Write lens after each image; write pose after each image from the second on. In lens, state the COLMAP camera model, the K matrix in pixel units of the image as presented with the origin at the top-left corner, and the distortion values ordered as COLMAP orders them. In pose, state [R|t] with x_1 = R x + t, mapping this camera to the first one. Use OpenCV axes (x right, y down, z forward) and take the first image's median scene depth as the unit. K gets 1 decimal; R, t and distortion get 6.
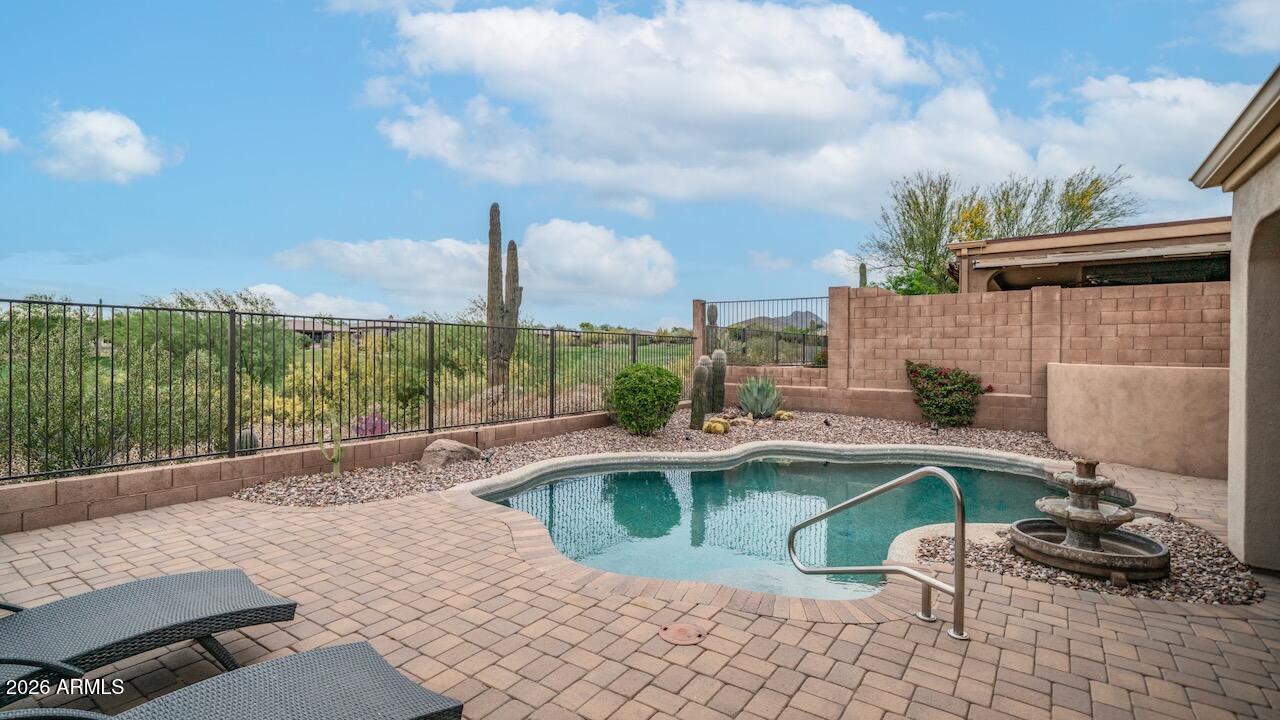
lens RADIAL K [[604.2, 0, 627.1], [0, 604.2, 361.5], [0, 0, 1]] dist [-0.001599, 0.002125]
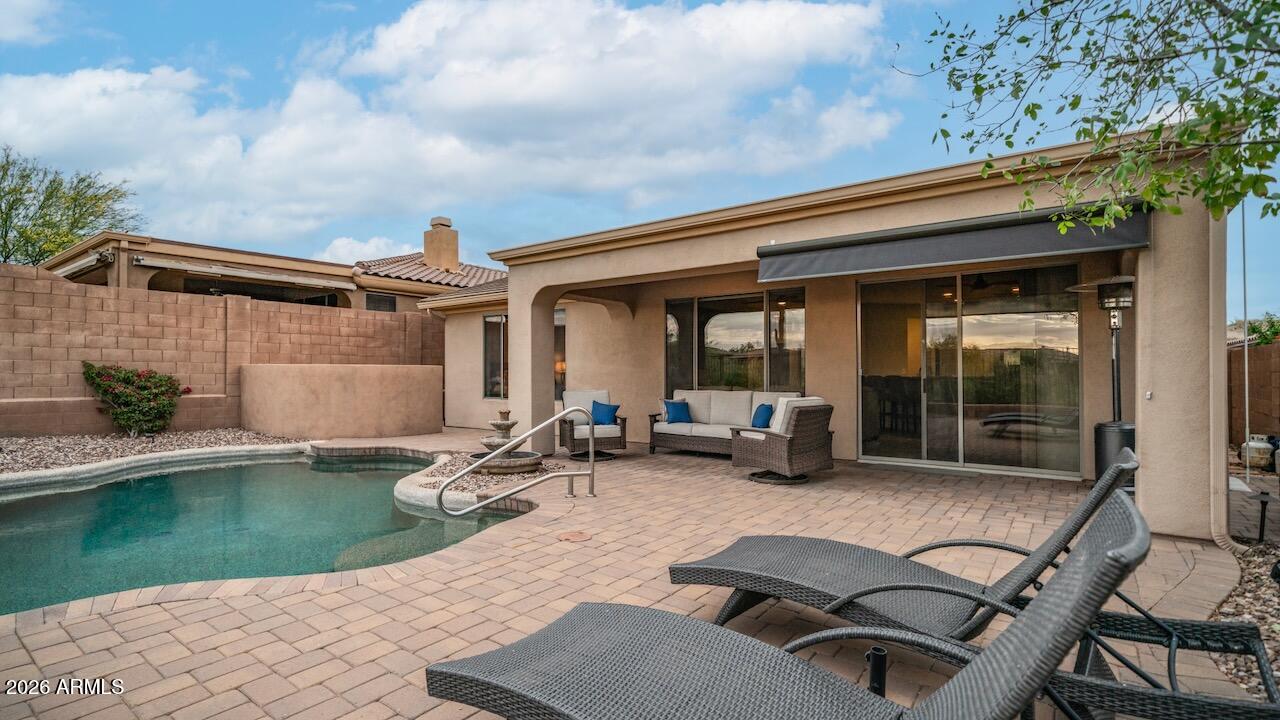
lens RADIAL K [[604.2, 0, 627.7], [0, 604.2, 359.5], [0, 0, 1]] dist [-0.001599, 0.002125]
pose [[0.020167, 0.018043, 0.999634, -0.502931], [0.014876, 0.999721, -0.018345, 0.030405], [-0.999686, 0.015240, 0.019893, 0.333901]]
